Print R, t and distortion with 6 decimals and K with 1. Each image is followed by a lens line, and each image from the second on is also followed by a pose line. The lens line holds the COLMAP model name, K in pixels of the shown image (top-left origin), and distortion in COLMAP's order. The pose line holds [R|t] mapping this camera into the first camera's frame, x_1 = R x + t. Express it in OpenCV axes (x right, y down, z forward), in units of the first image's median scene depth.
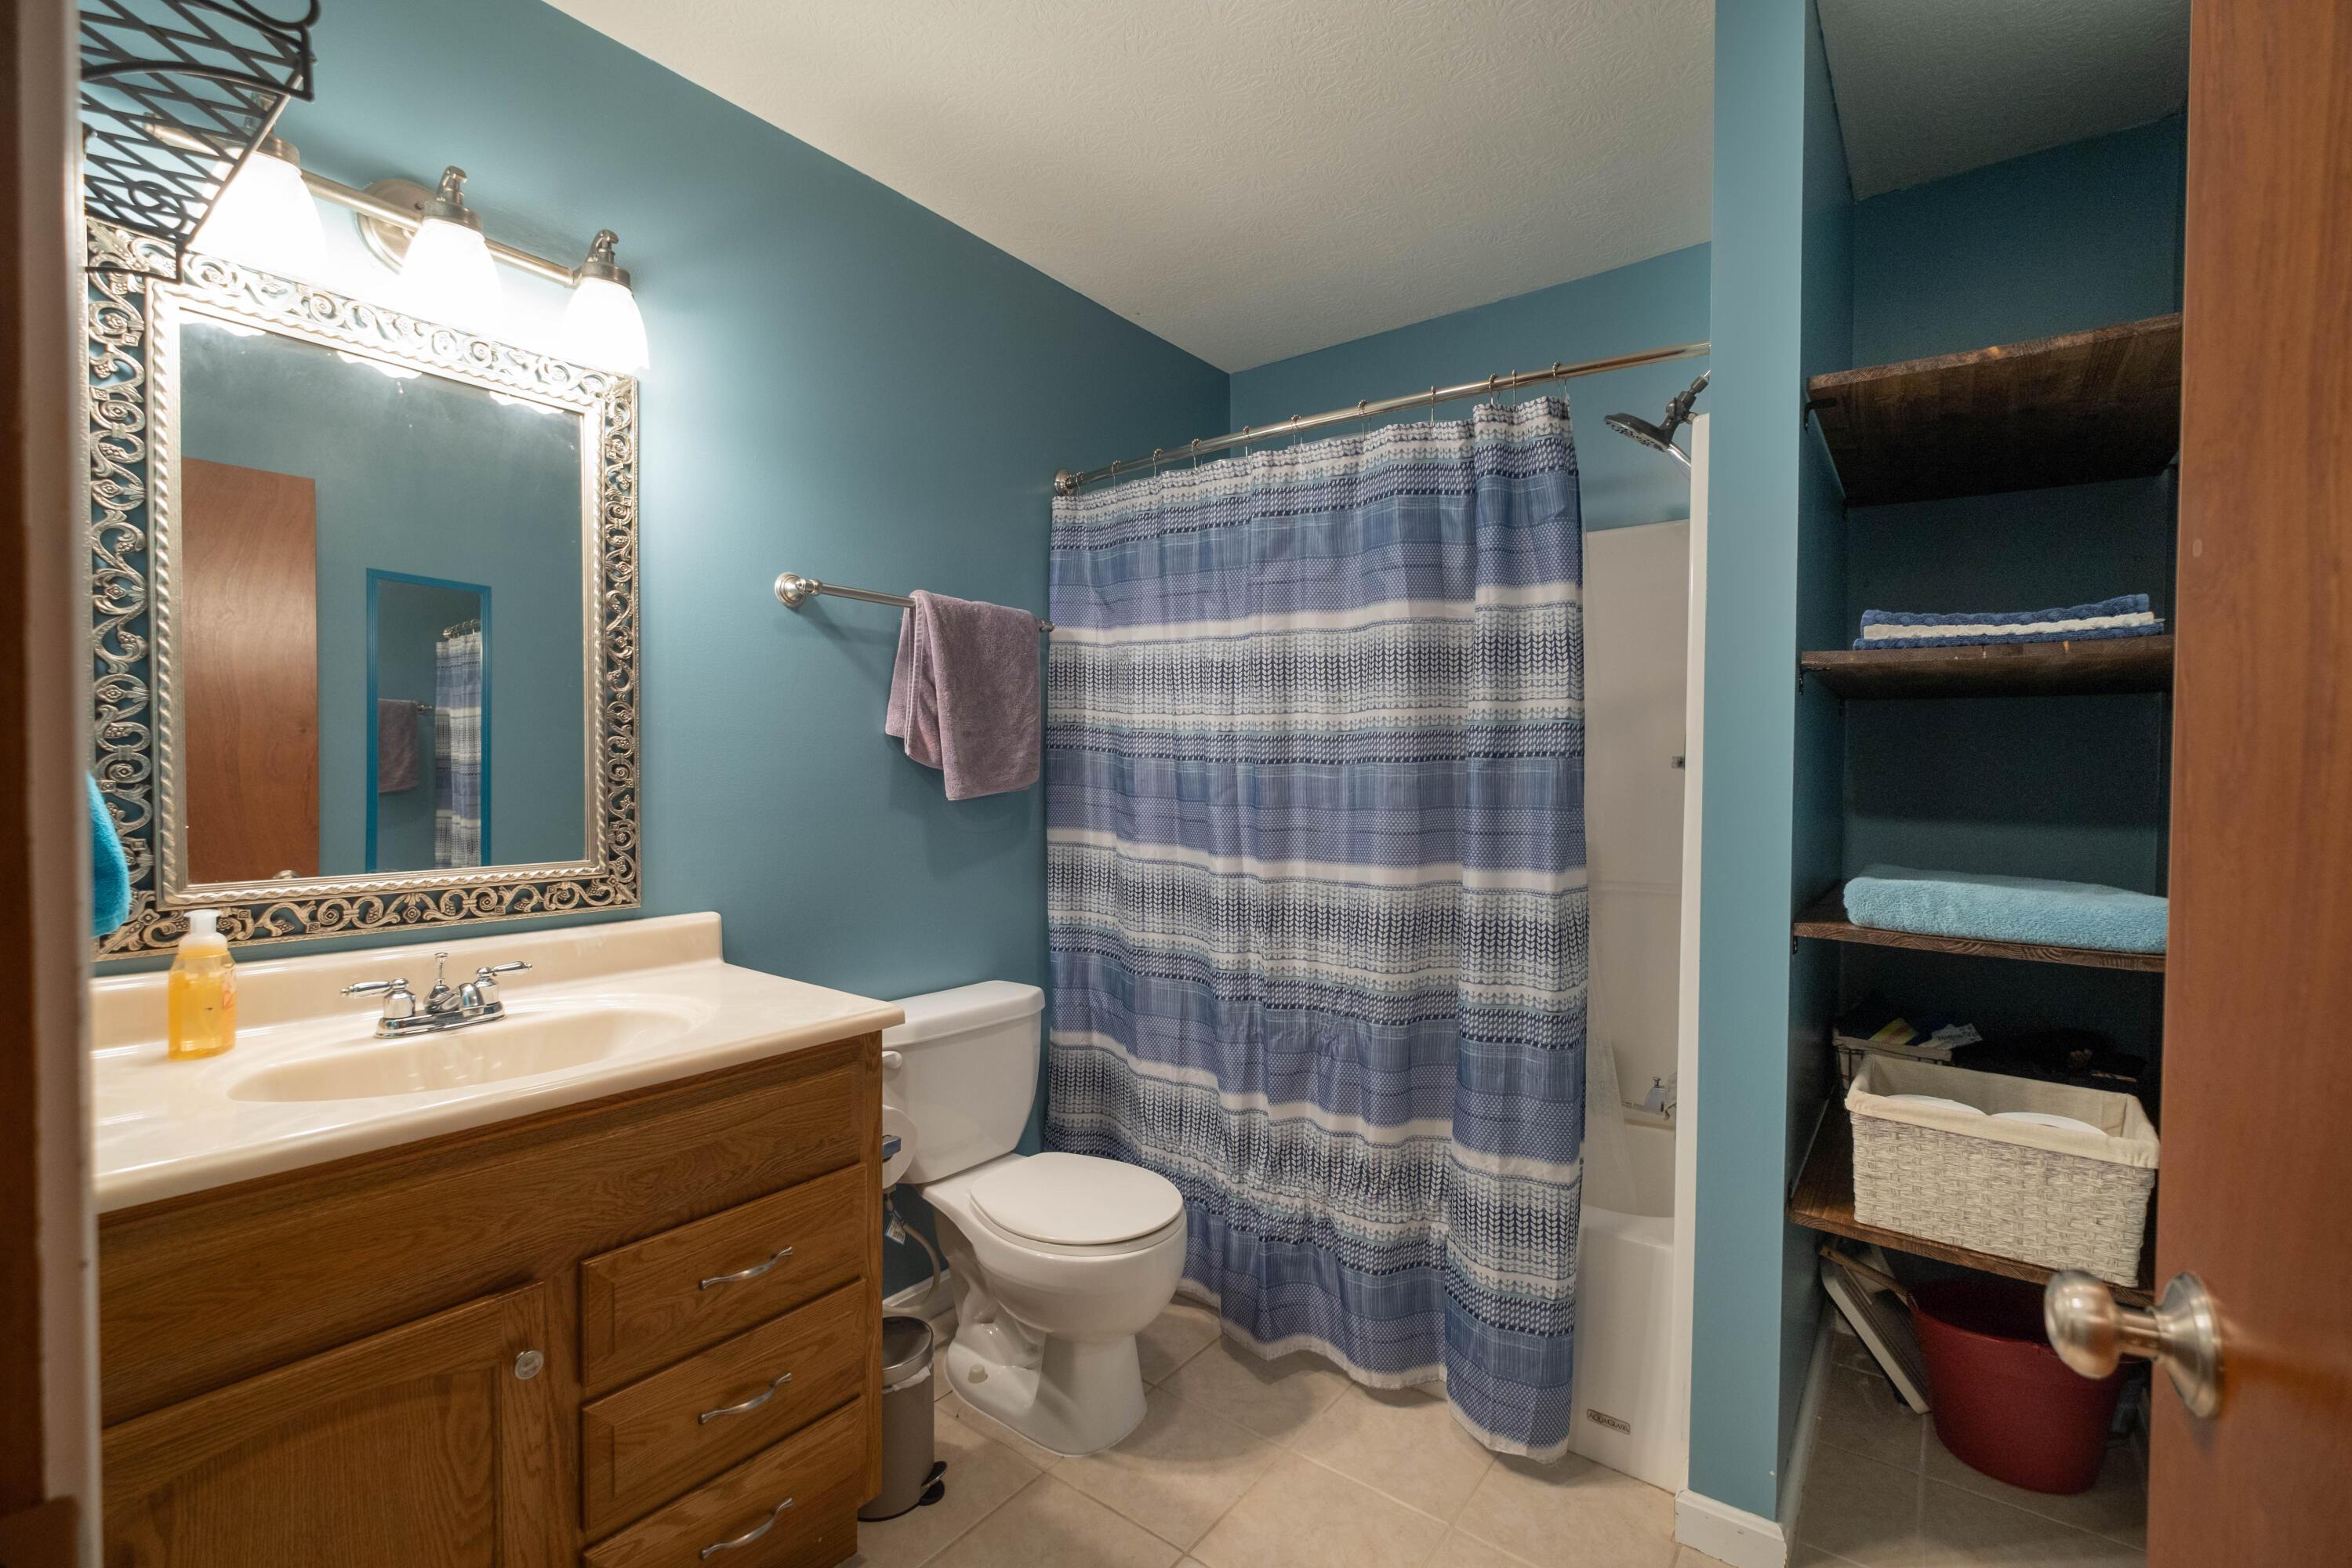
lens RADIAL K [[1017.1, 0, 1170.6], [0, 1017.1, 787.6], [0, 0, 1]] dist [-0.000515, -0.000210]
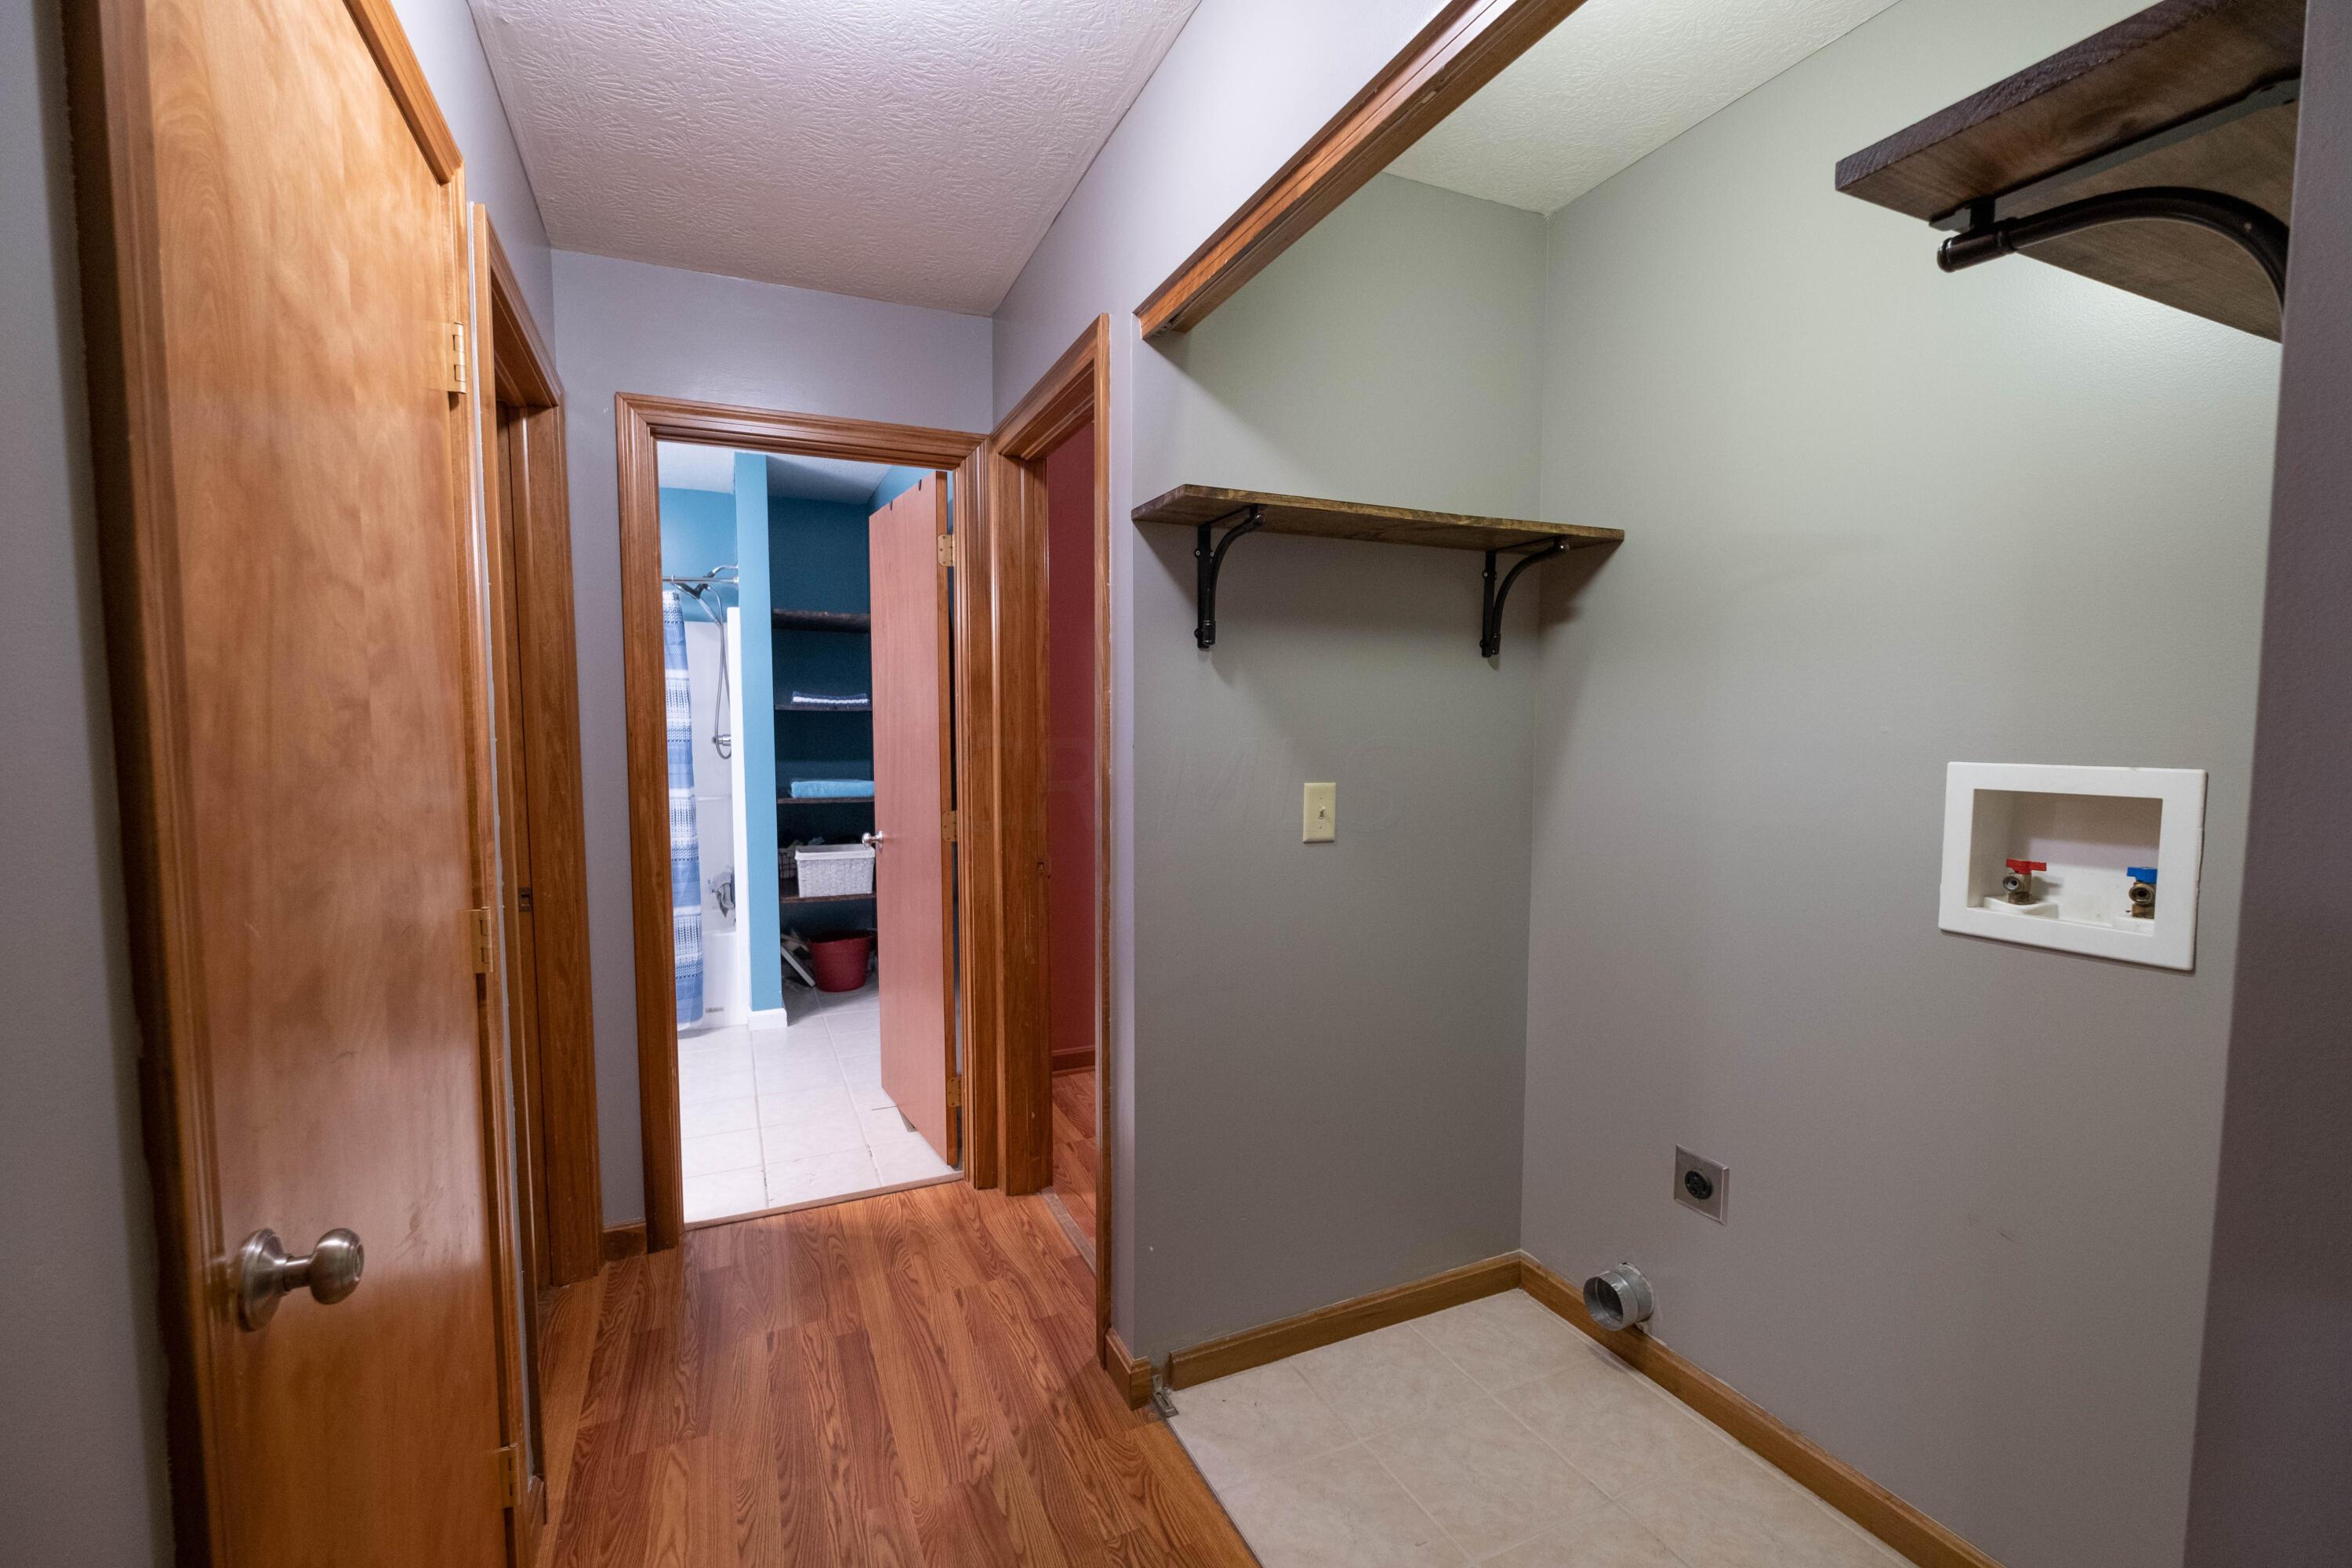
lens RADIAL K [[1017.1, 0, 1186.7], [0, 1017.1, 797.9], [0, 0, 1]] dist [-0.000515, -0.000210]
pose [[0.472492, -0.075440, 0.878100, -1.345804], [0.022621, 0.997040, 0.073487, -0.053005], [-0.881045, -0.014858, 0.472800, -1.360196]]
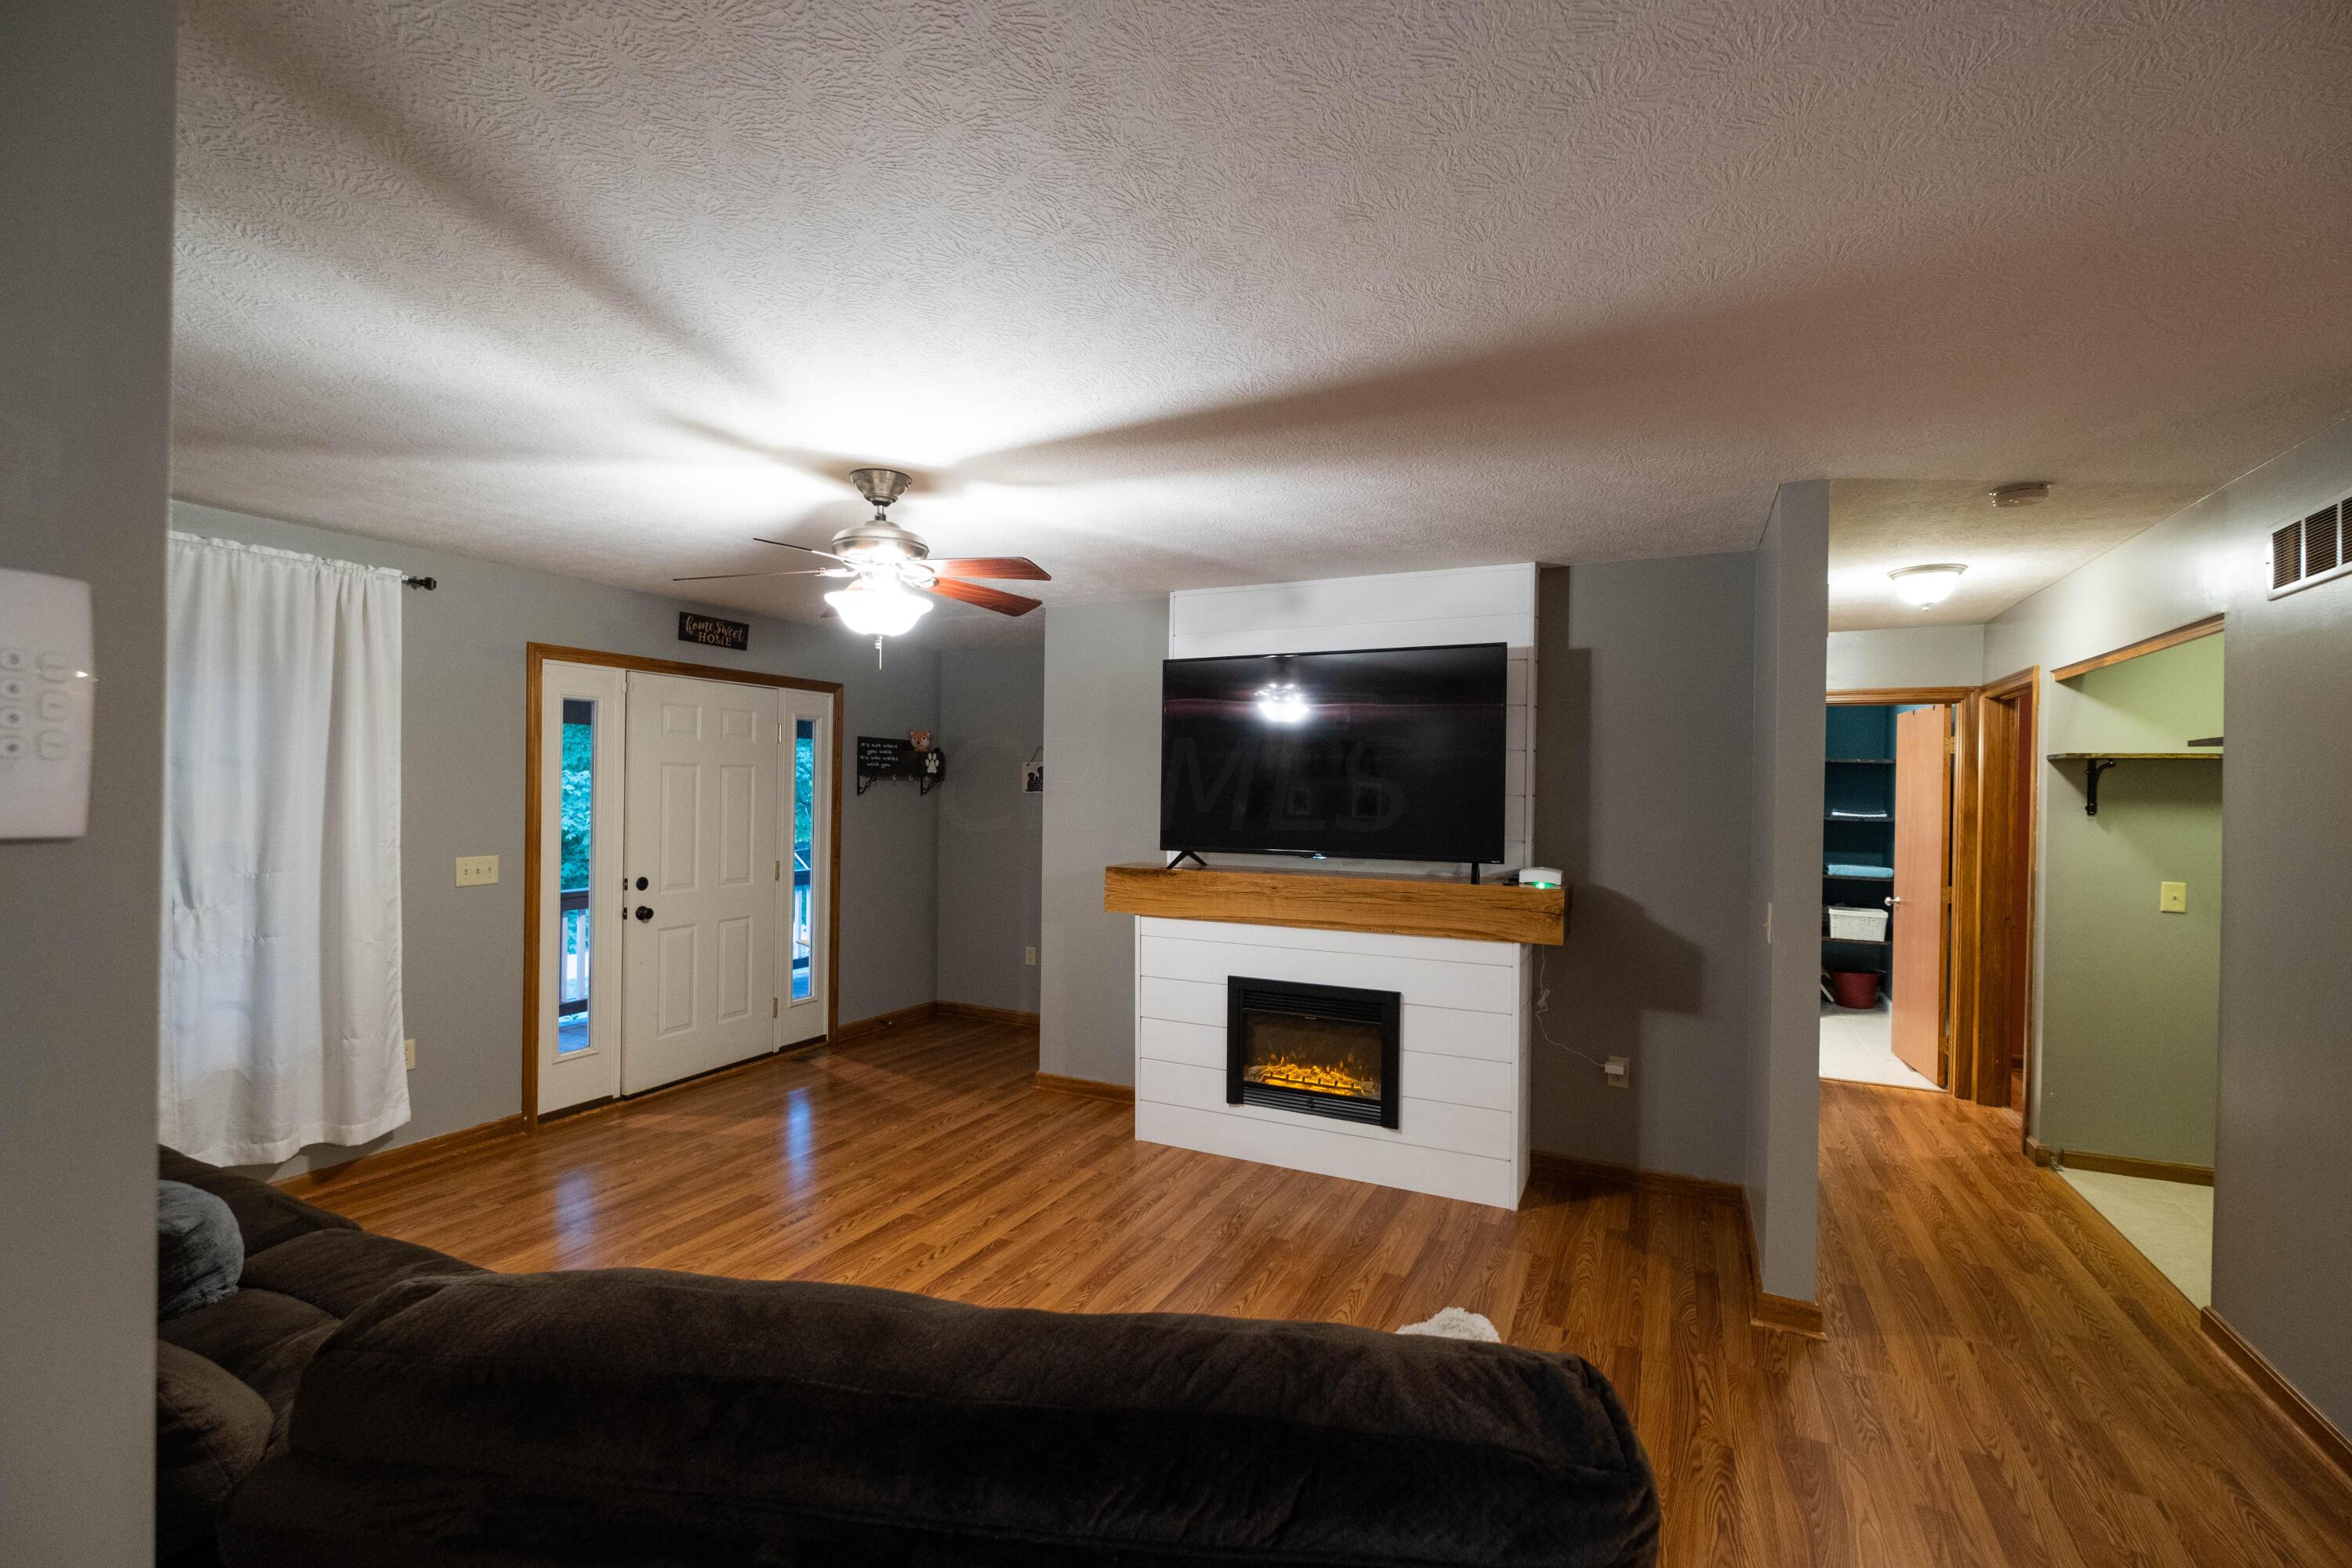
lens RADIAL K [[1017.1, 0, 1186.2], [0, 1017.1, 802.8], [0, 0, 1]] dist [-0.000515, -0.000210]
pose [[0.980379, -0.001764, 0.197116, -3.060421], [0.003540, 0.999956, -0.008660, -0.159195], [-0.197092, 0.009188, 0.980342, -2.912229]]
